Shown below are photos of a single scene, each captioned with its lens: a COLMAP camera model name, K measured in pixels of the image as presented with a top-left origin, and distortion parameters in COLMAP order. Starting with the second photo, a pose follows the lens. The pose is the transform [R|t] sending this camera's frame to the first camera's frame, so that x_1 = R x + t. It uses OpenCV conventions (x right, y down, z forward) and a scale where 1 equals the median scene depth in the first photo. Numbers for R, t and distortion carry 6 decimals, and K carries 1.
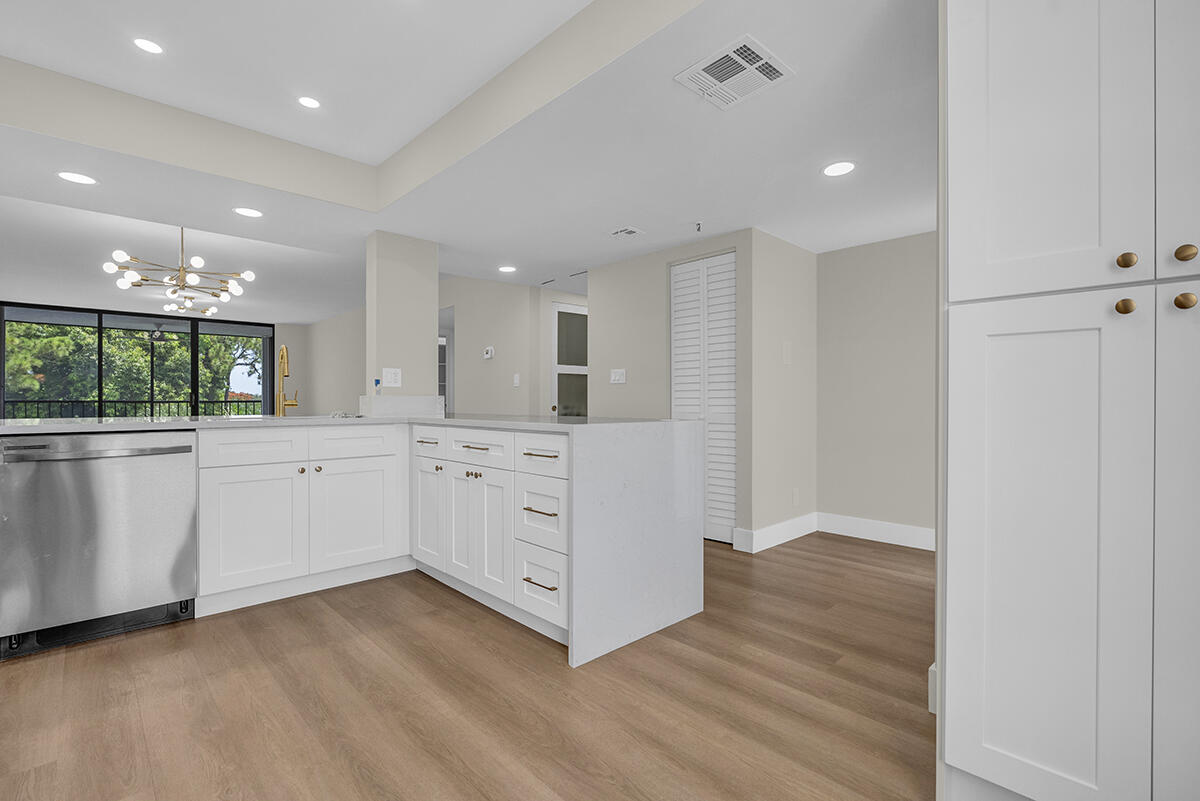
lens RADIAL K [[545.8, 0, 595.8], [0, 545.8, 399.9], [0, 0, 1]] dist [0.001633, 0.003298]
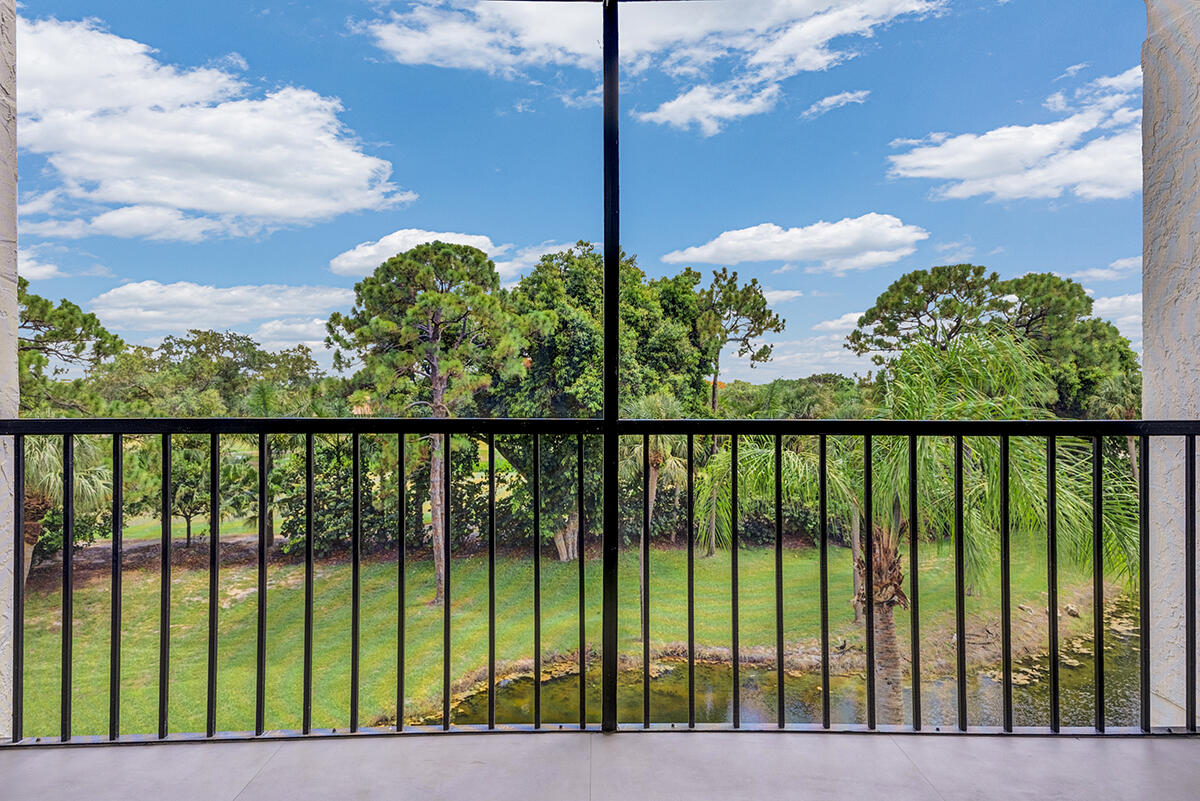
lens RADIAL K [[719.5, 0, 597.4], [0, 719.5, 385.8], [0, 0, 1]] dist [0.053516, -0.001356]
pose [[0.738279, 0.000184, -0.674495, -0.202421], [-0.002871, 0.999992, -0.002870, -0.002486], [0.674489, 0.004055, 0.738274, 0.261624]]
